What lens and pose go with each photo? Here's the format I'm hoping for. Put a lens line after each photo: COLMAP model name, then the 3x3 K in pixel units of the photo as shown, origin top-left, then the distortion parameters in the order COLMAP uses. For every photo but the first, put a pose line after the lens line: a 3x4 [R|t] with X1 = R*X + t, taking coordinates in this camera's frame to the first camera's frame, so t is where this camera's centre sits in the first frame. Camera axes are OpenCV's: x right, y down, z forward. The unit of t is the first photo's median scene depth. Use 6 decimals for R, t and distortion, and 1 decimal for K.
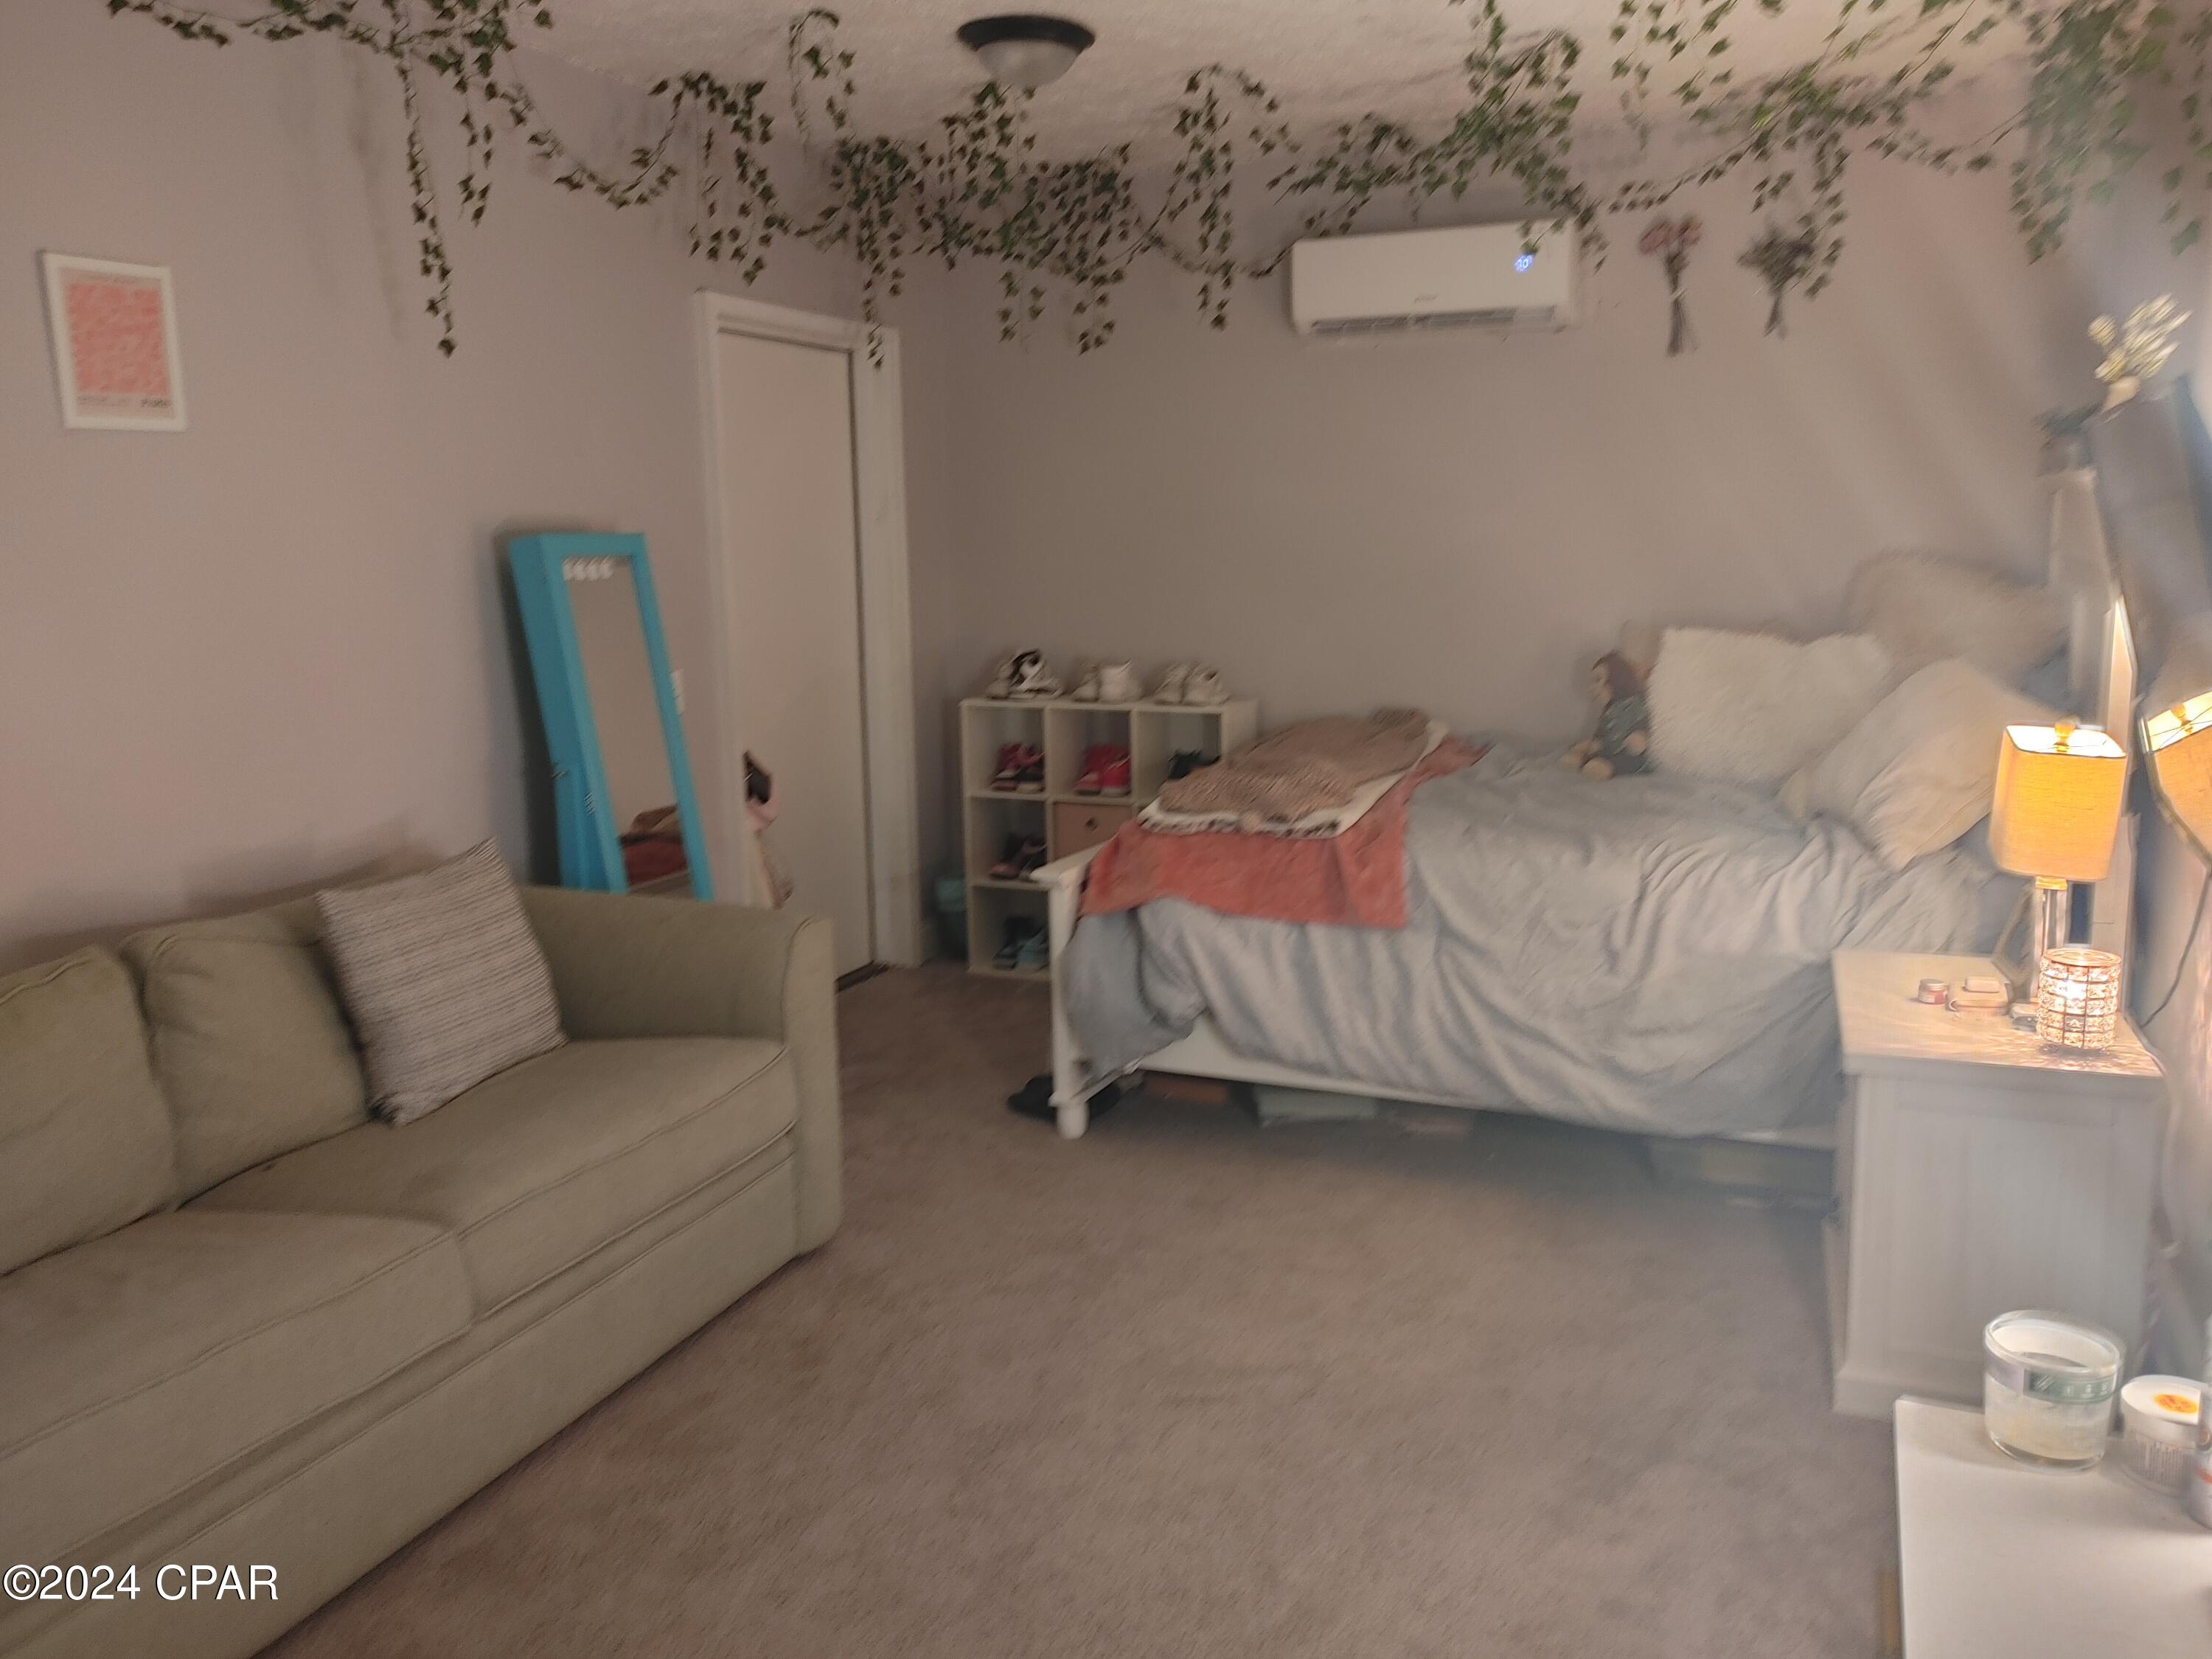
lens RADIAL K [[1705.4, 0, 1065.6], [0, 1705.4, 832.3], [0, 0, 1]] dist [0.069339, -0.057248]
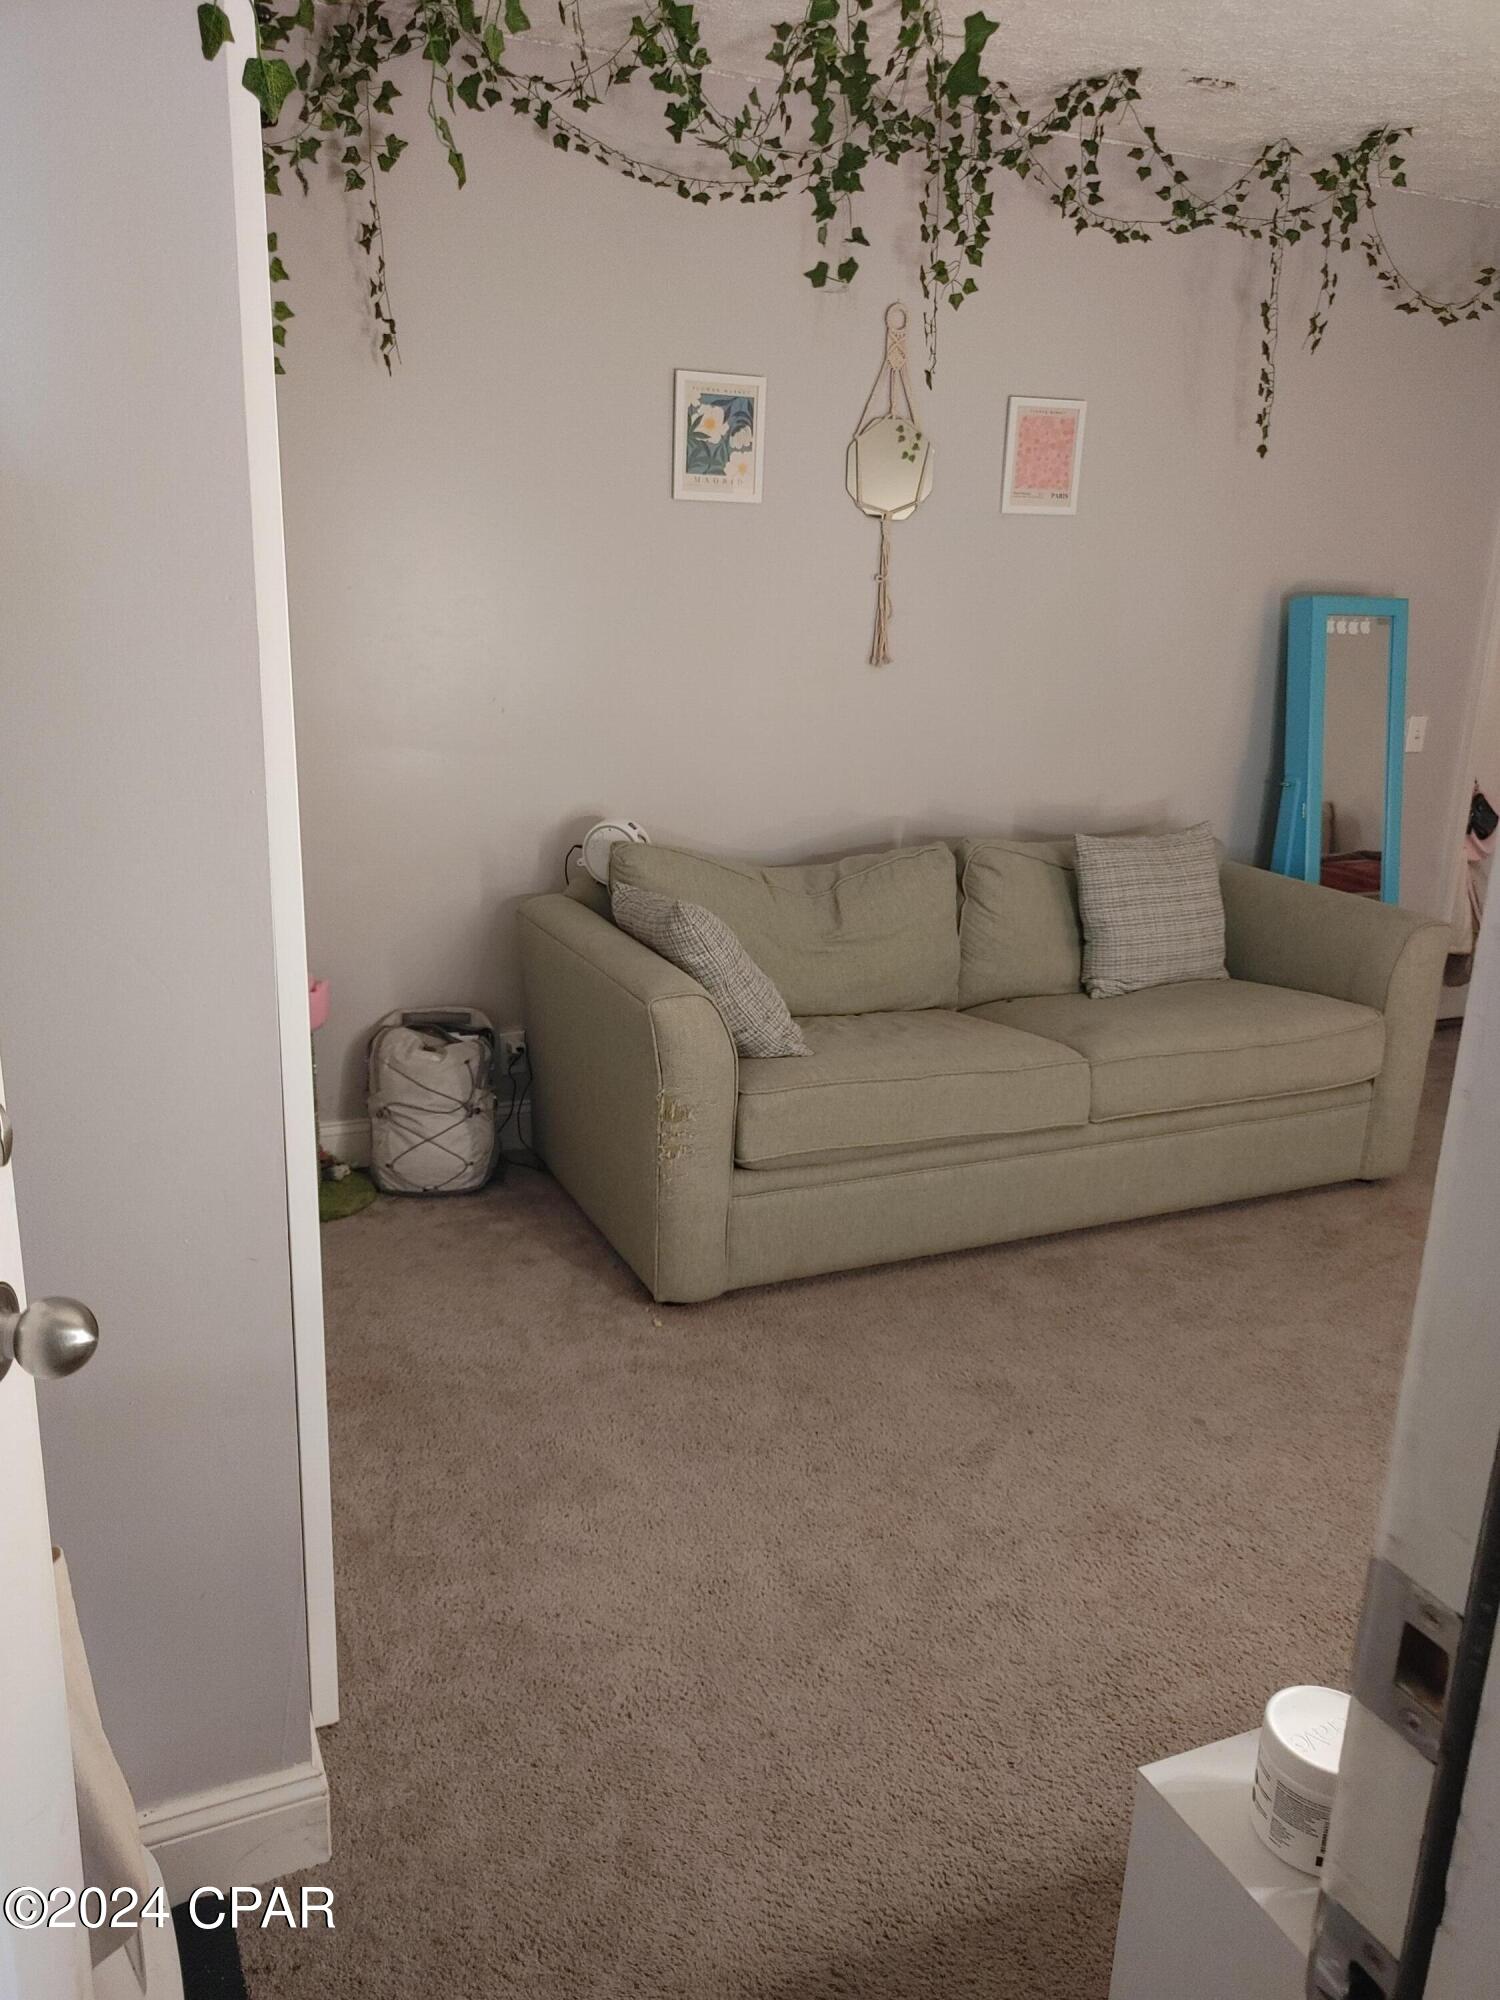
lens RADIAL K [[1542.0, 0, 750.0], [0, 1542.0, 1000.0], [0, 0, 1]] dist [0.069339, -0.057248]
pose [[0.731727, 0.227916, -0.642362, 0.248170], [-0.166832, 0.973659, 0.155421, 0.012657], [0.660865, -0.006559, 0.750476, -0.193323]]
